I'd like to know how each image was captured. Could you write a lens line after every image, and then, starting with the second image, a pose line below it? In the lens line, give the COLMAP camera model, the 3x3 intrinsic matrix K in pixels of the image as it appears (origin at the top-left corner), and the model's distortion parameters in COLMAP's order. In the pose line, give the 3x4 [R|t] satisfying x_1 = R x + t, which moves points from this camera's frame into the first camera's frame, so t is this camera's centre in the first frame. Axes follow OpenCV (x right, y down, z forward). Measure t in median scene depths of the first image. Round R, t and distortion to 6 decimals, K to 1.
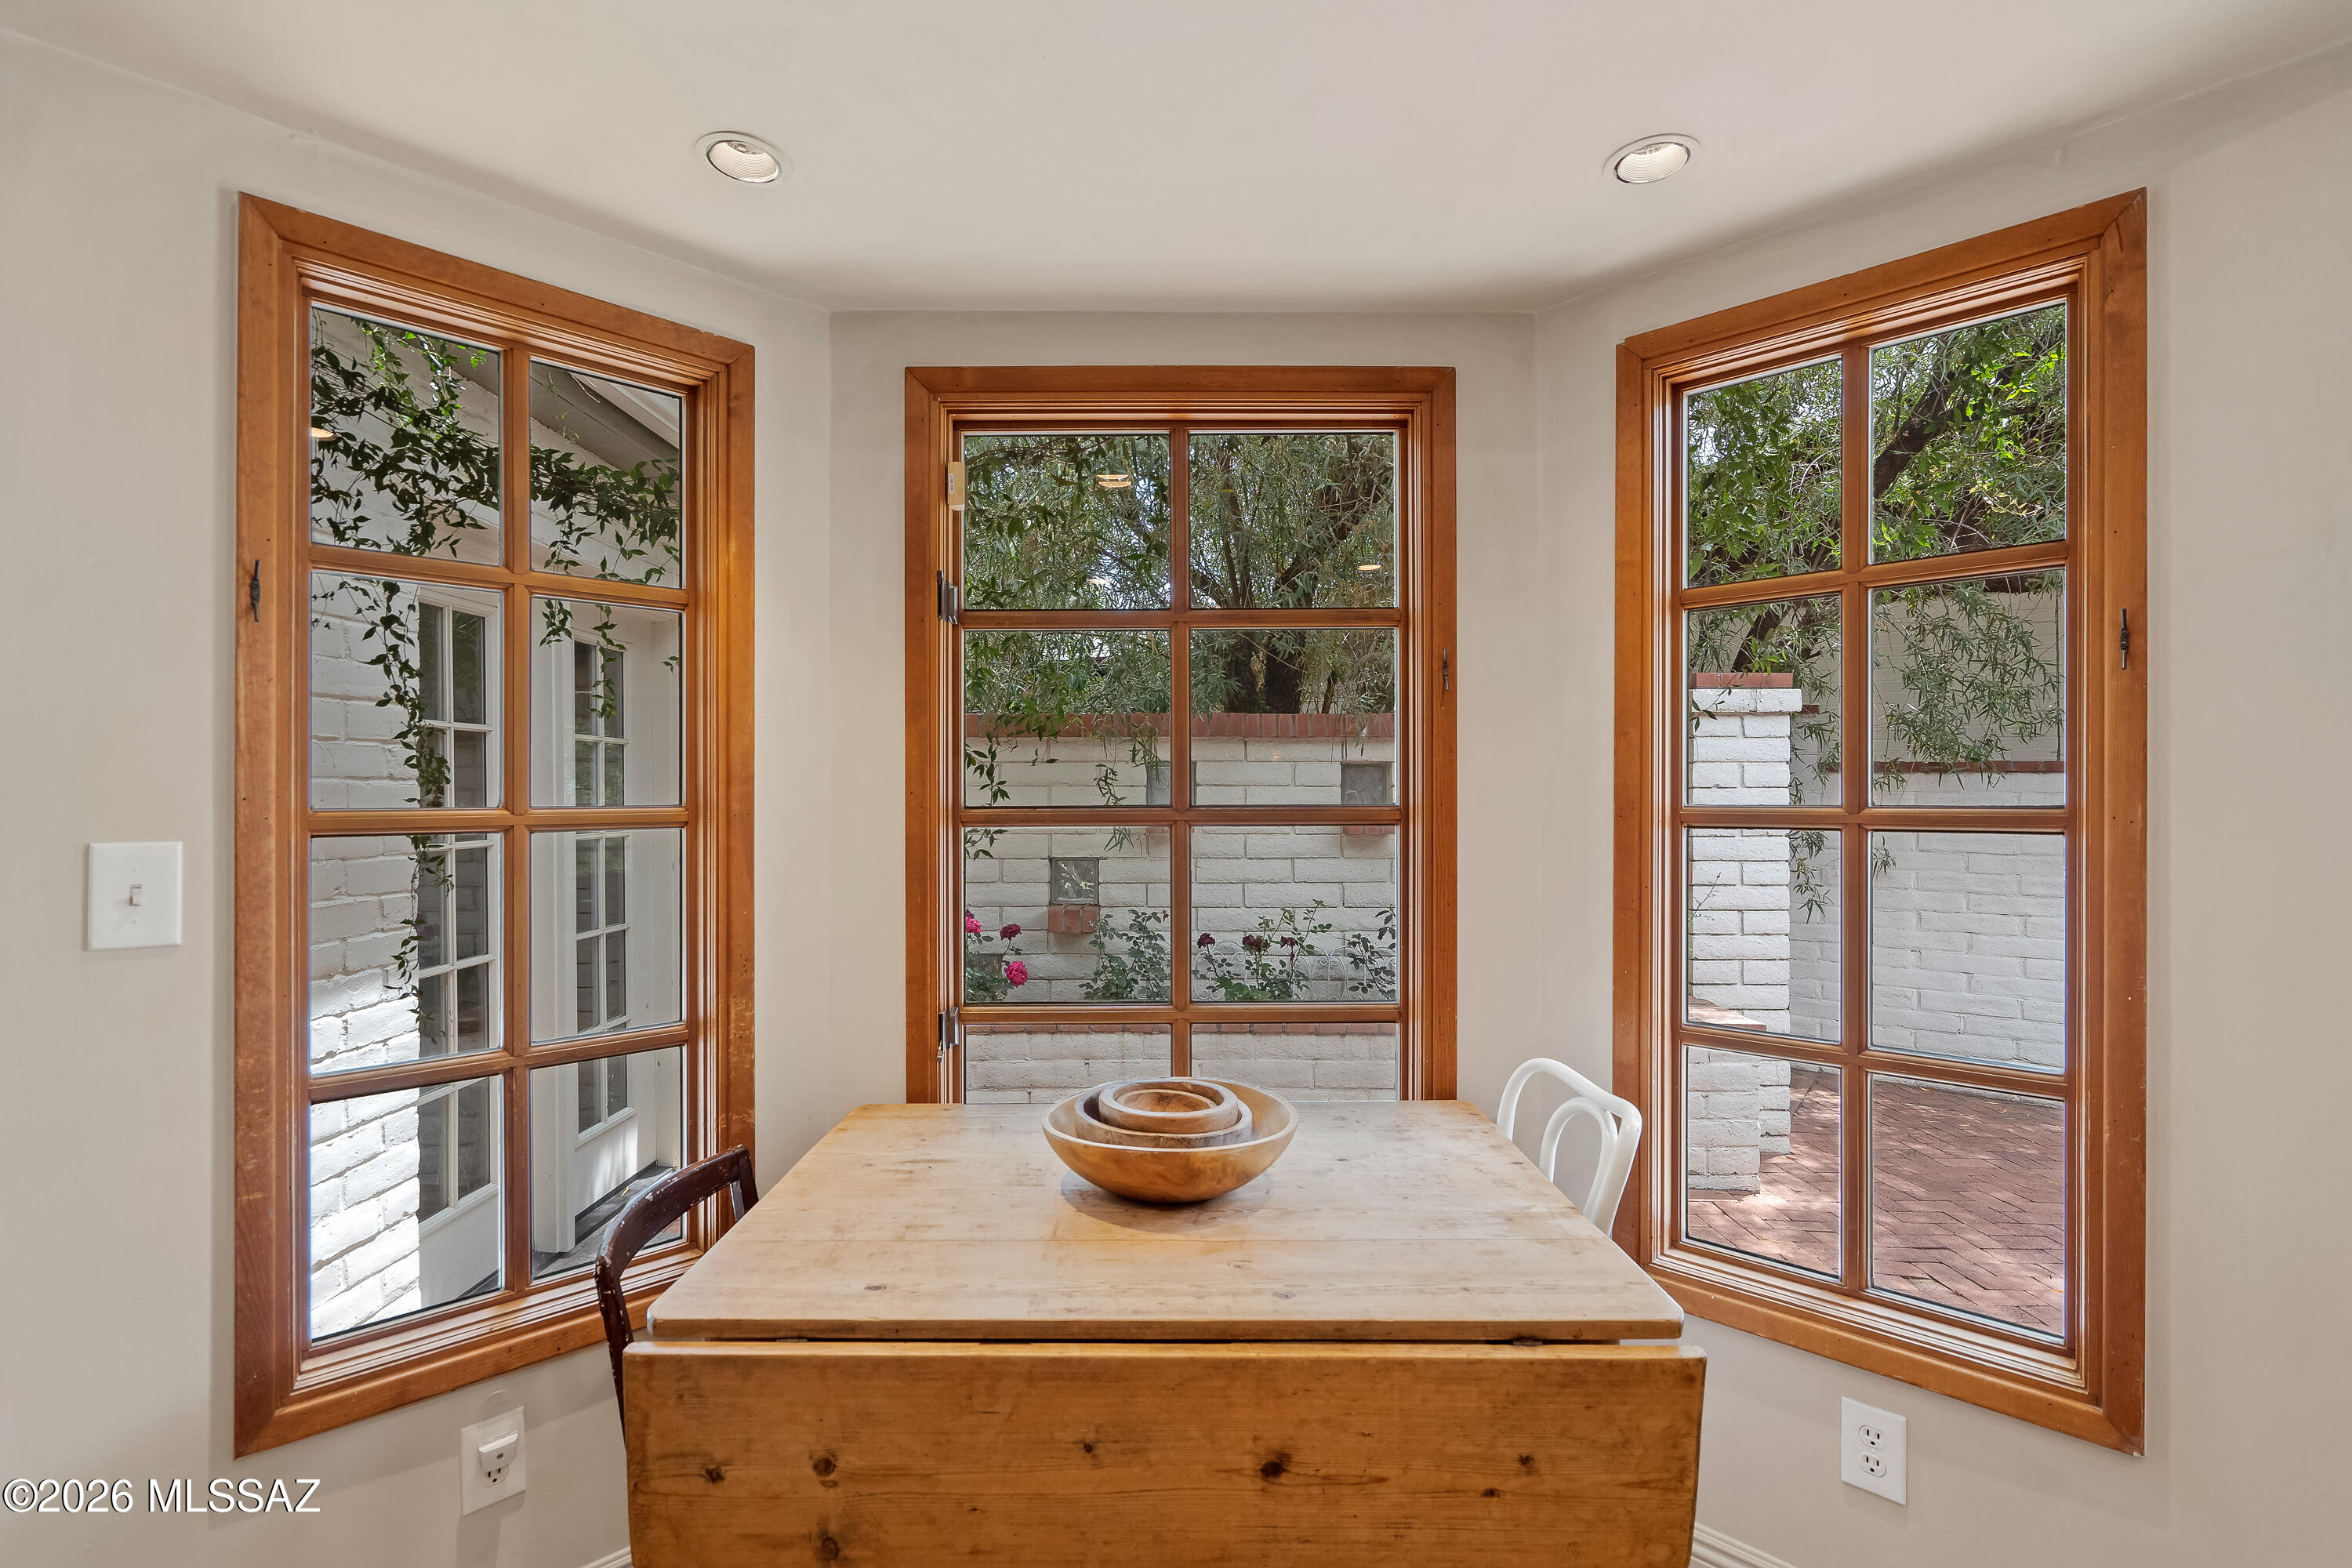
lens RADIAL K [[1088.1, 0, 1171.4], [0, 1088.1, 789.8], [0, 0, 1]] dist [0.000669, 0.000582]
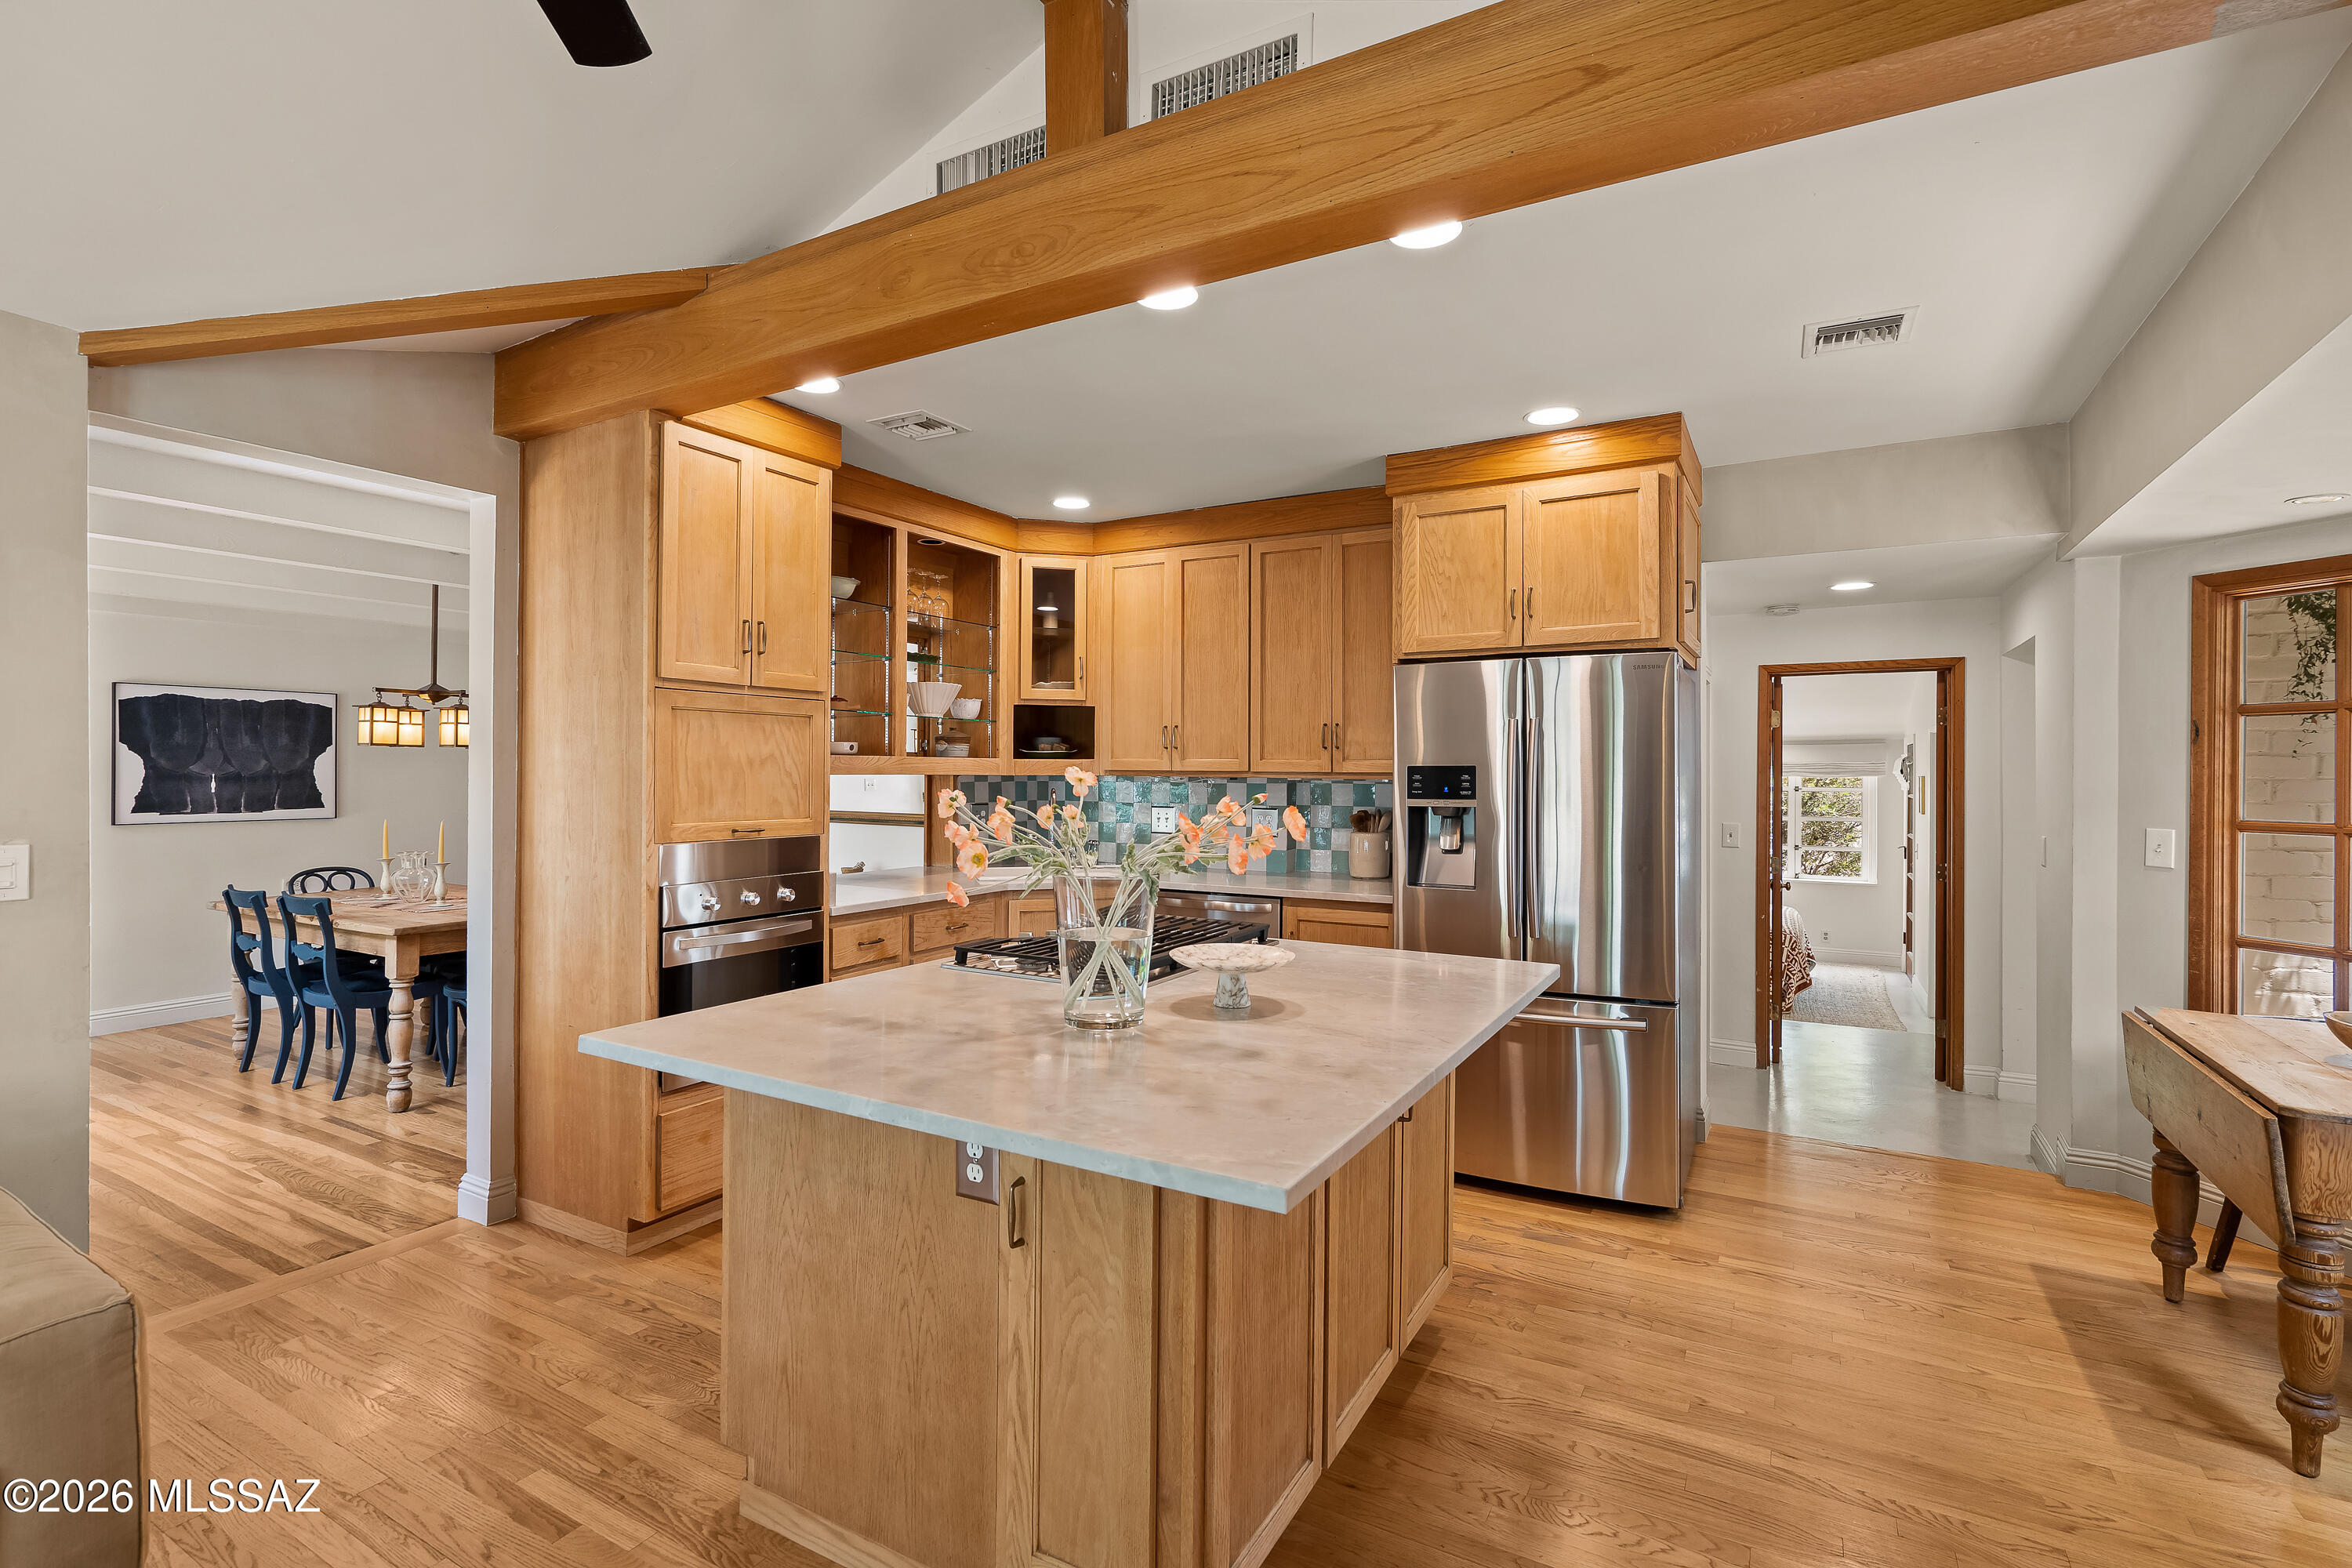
lens RADIAL K [[1111.1, 0, 1176.0], [0, 1111.1, 784.0], [0, 0, 1]] dist [-0.005048, -0.000344]
pose [[-0.500599, -0.003077, -0.865674, 2.392075], [-0.008084, 0.999967, 0.001121, -0.040976], [0.865642, 0.007559, -0.500607, 0.217146]]
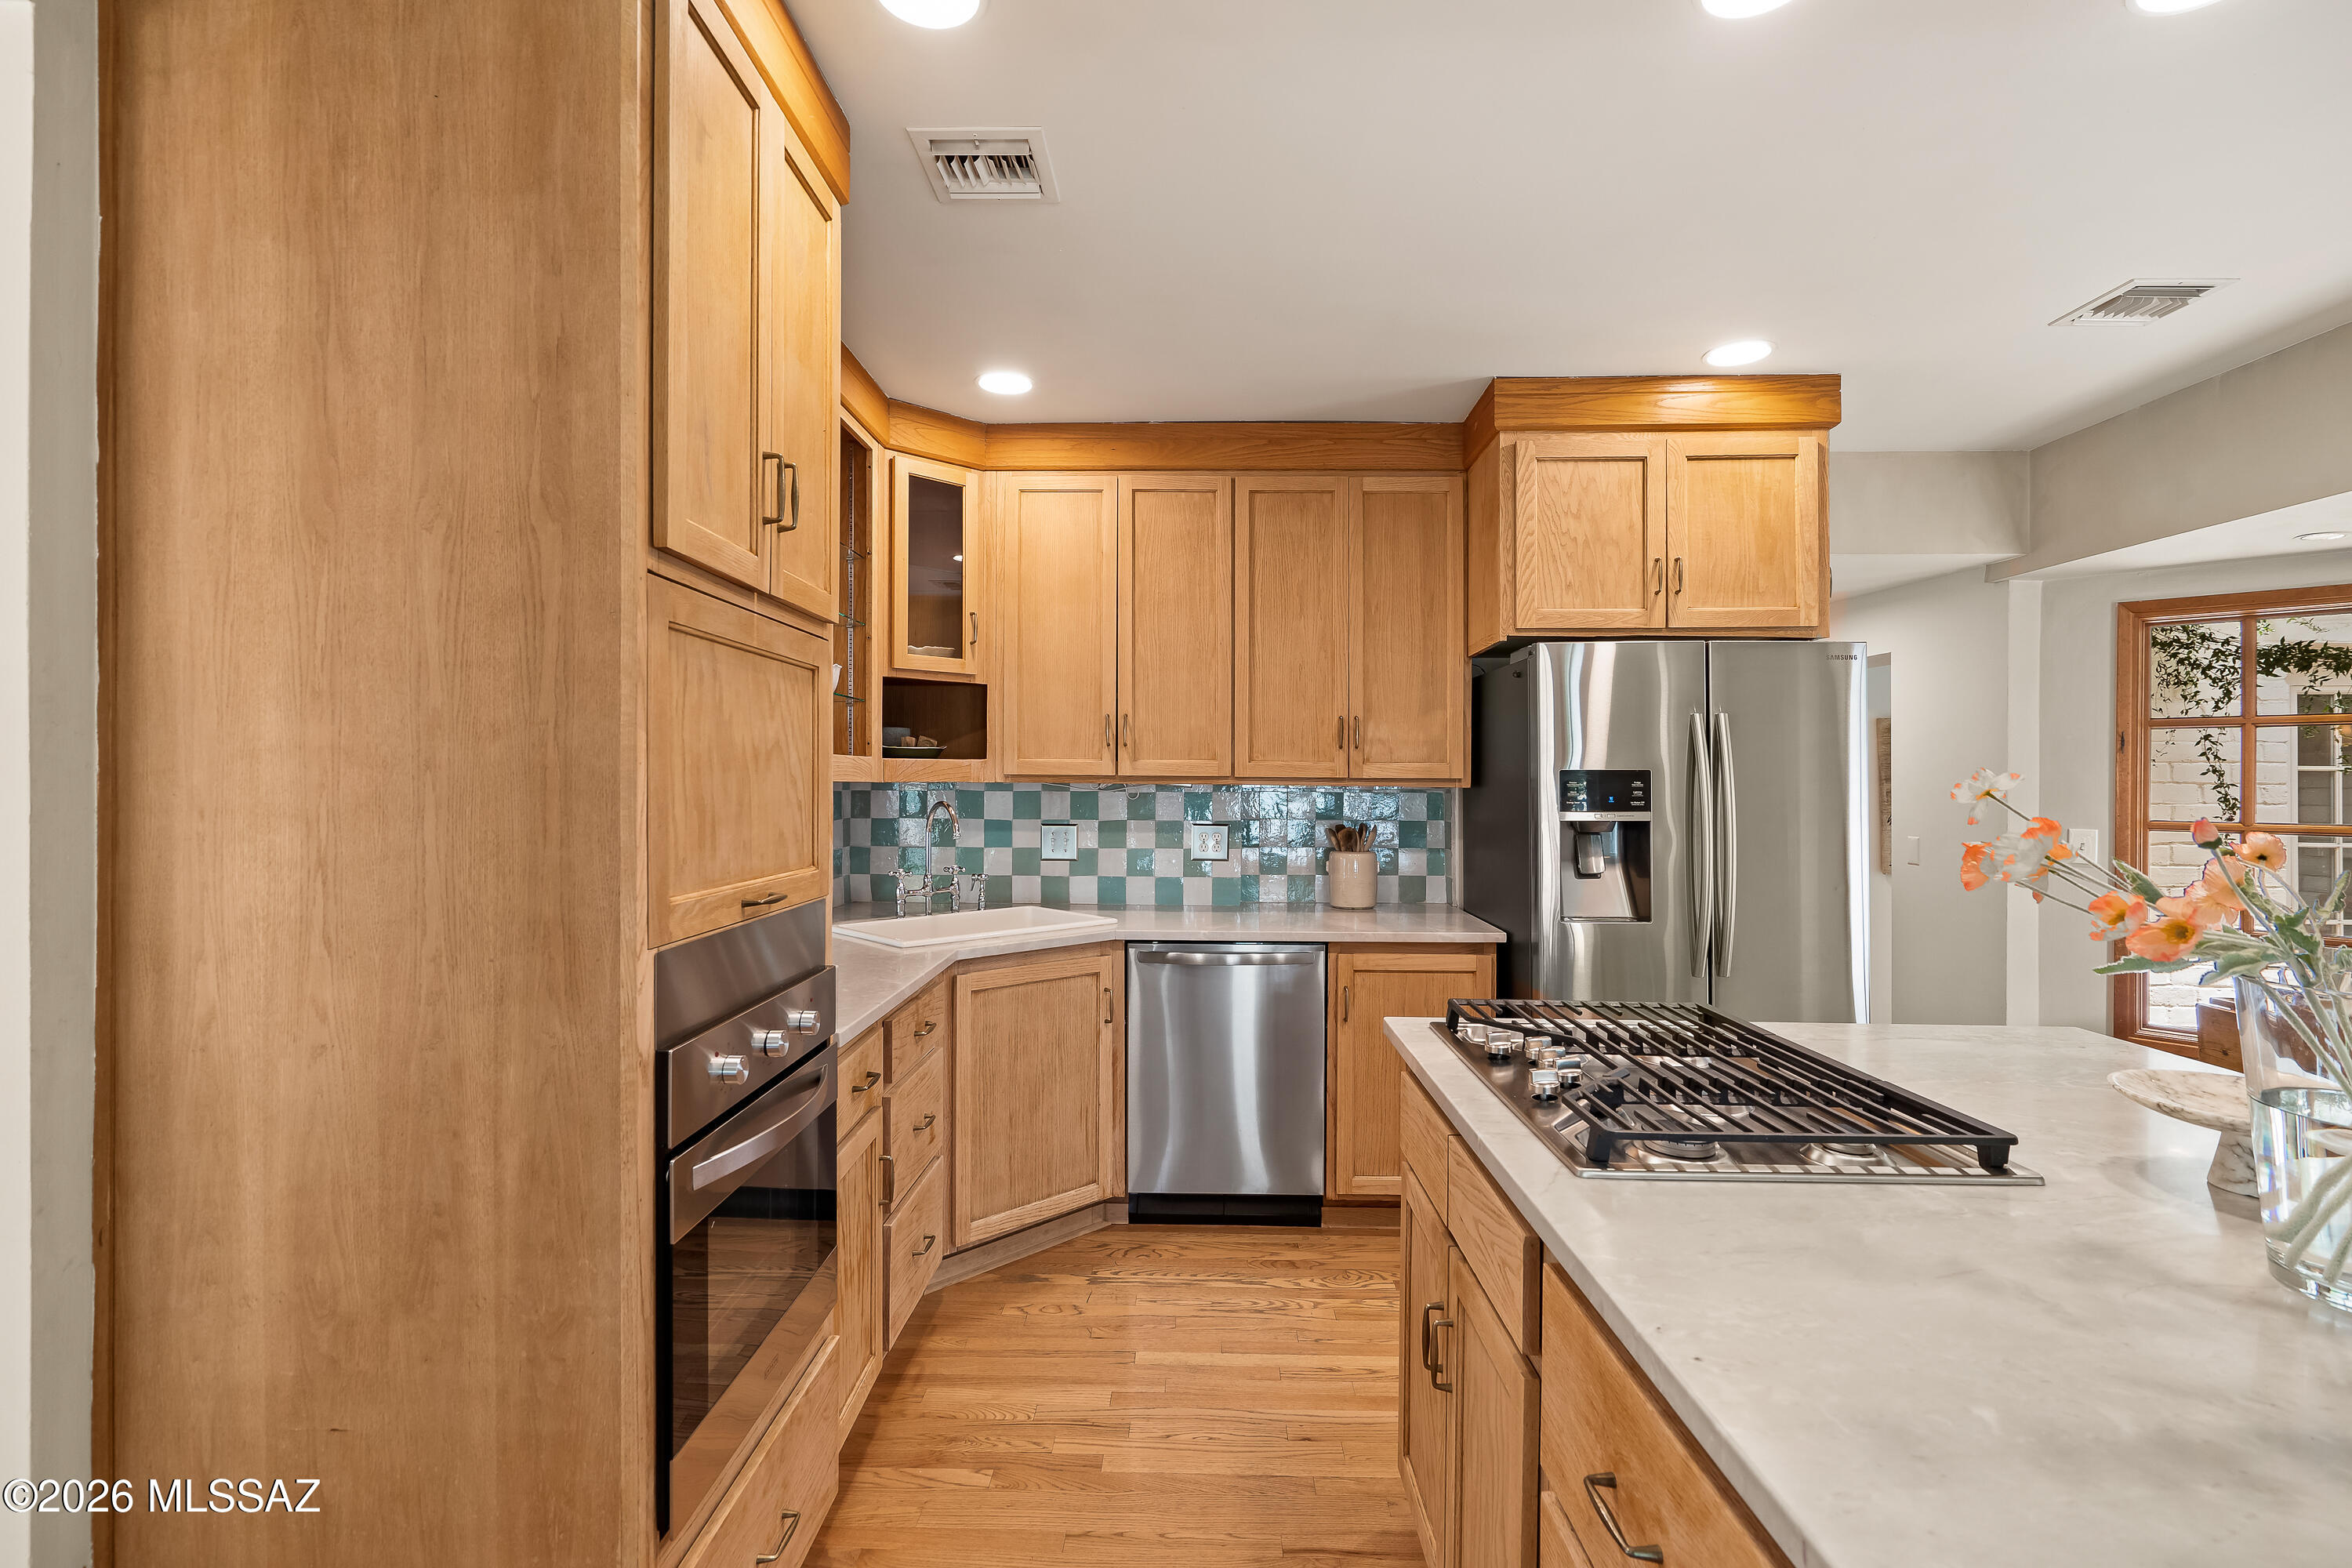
lens RADIAL K [[1088.1, 0, 1171.4], [0, 1088.1, 789.8], [0, 0, 1]] dist [0.000669, 0.000582]
pose [[-0.023026, -0.001337, -0.999734, 1.895719], [-0.003455, 0.999993, -0.001258, -0.043120], [0.999729, 0.003425, -0.023030, -1.303251]]
